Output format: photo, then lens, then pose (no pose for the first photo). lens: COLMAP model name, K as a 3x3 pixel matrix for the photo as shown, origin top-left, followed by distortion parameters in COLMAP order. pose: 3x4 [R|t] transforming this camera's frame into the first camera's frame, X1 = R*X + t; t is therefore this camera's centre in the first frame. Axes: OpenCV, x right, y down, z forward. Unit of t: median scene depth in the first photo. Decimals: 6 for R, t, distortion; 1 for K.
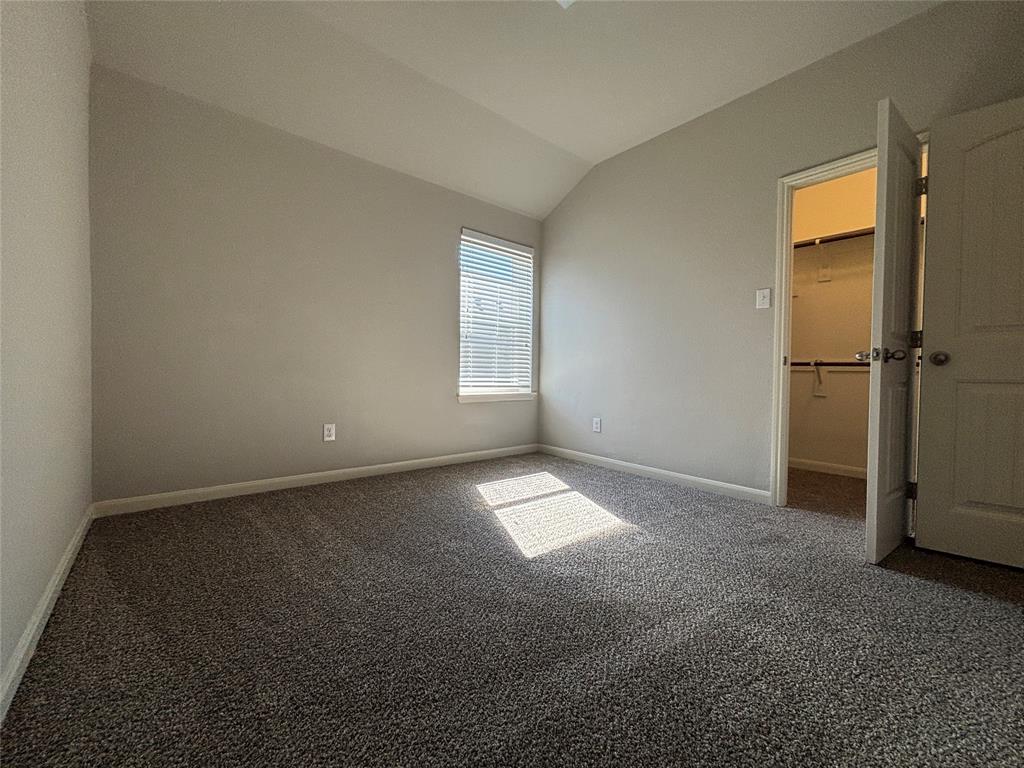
lens RADIAL K [[409.6, 0, 512.0], [0, 409.6, 384.0], [0, 0, 1]] dist [-0.001757, -0.000713]
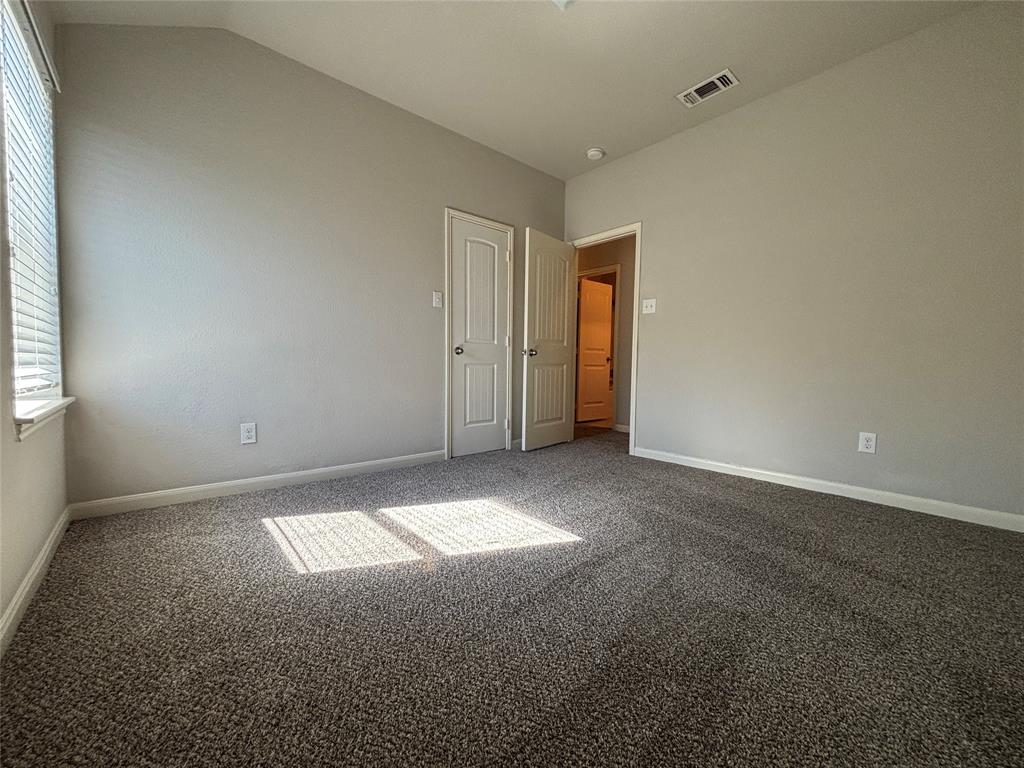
lens RADIAL K [[409.6, 0, 512.0], [0, 409.6, 384.0], [0, 0, 1]] dist [-0.001757, -0.000713]
pose [[-0.007927, -0.068882, 0.997593, -0.685595], [0.011828, 0.997548, 0.068973, -0.034094], [-0.999899, 0.012346, -0.007093, 0.826720]]
